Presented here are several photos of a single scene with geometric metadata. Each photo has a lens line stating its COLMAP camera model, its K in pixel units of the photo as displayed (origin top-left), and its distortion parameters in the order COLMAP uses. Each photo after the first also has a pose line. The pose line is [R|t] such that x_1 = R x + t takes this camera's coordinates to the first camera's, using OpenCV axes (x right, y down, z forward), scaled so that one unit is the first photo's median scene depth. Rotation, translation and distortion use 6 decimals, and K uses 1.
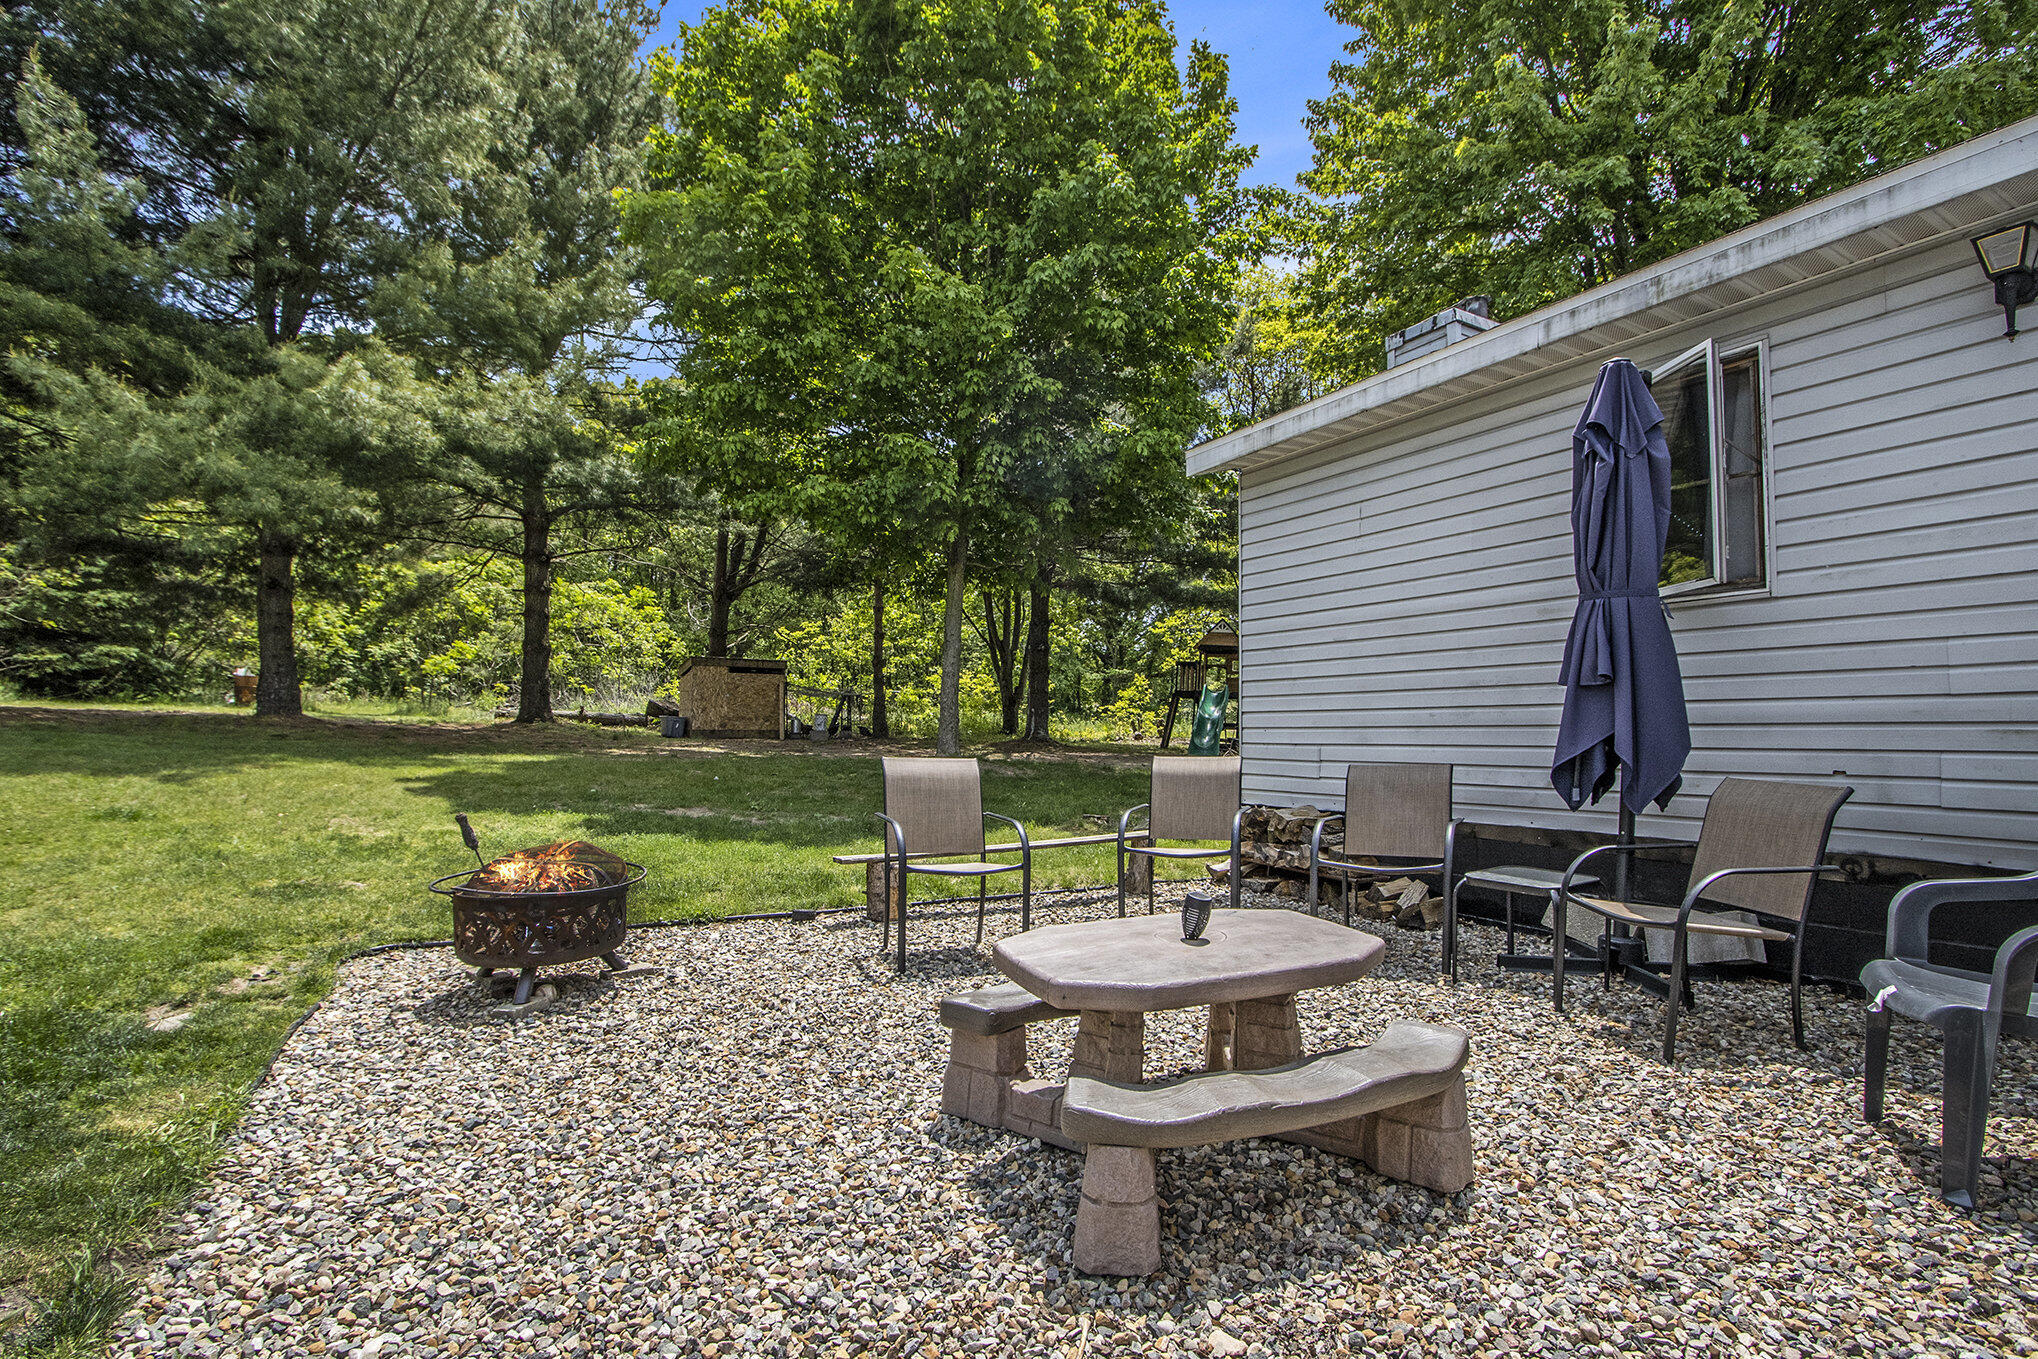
lens RADIAL K [[1028.6, 0, 1016.4], [0, 1028.6, 684.3], [0, 0, 1]] dist [-0.011597, -0.001146]
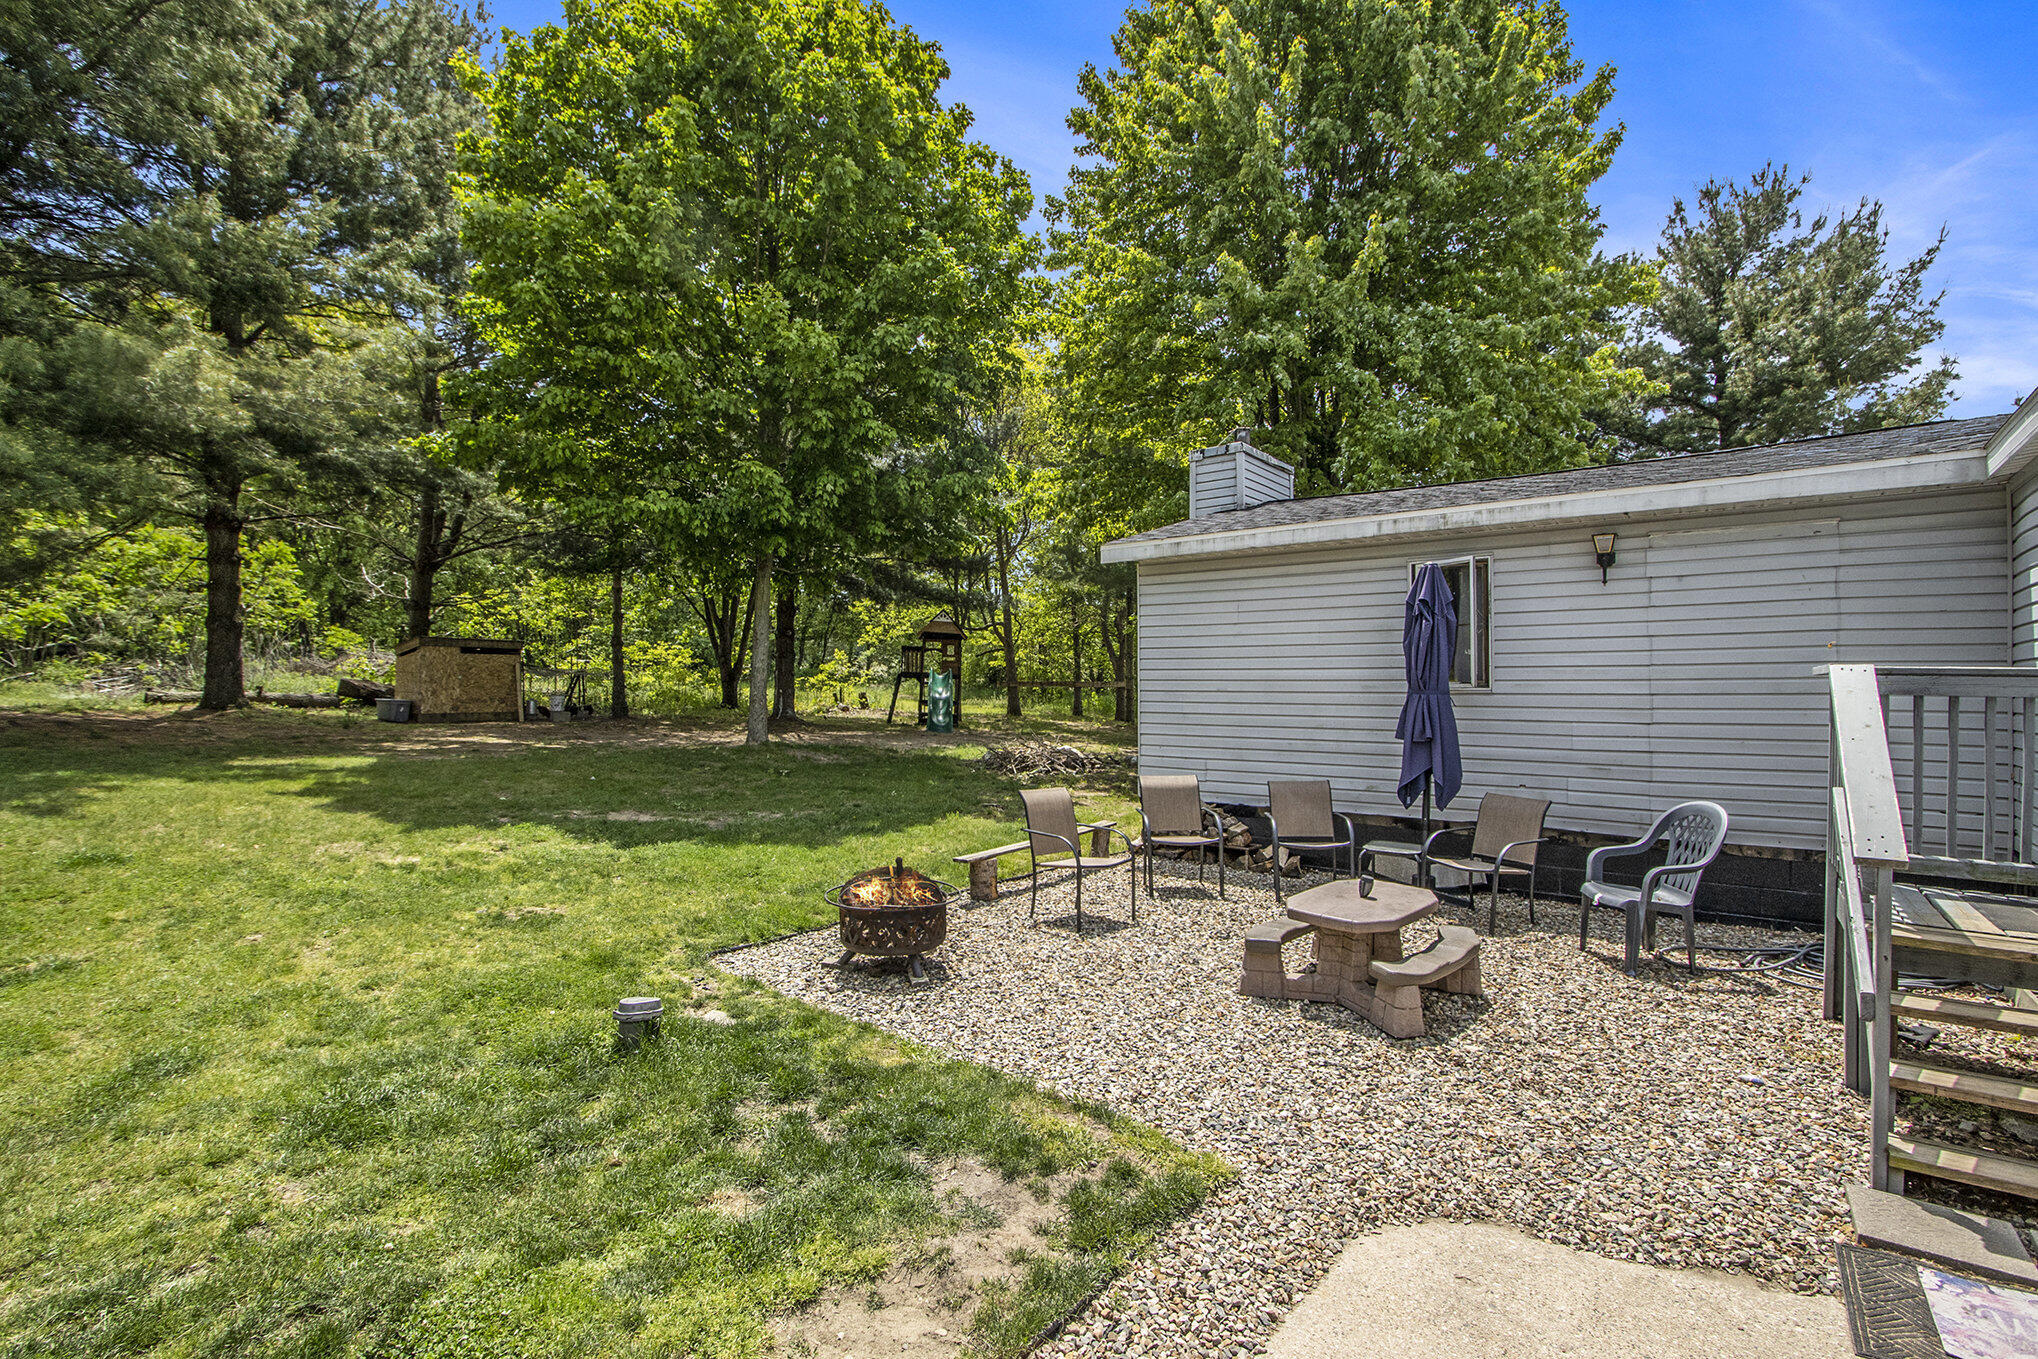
lens RADIAL K [[1010.8, 0, 1026.2], [0, 1010.8, 671.7], [0, 0, 1]] dist [-0.008470, -0.001143]
pose [[0.918821, 0.002699, 0.394665, -0.795122], [-0.017442, 0.999277, 0.033772, -0.170771], [-0.394289, -0.037914, 0.918204, -0.384447]]
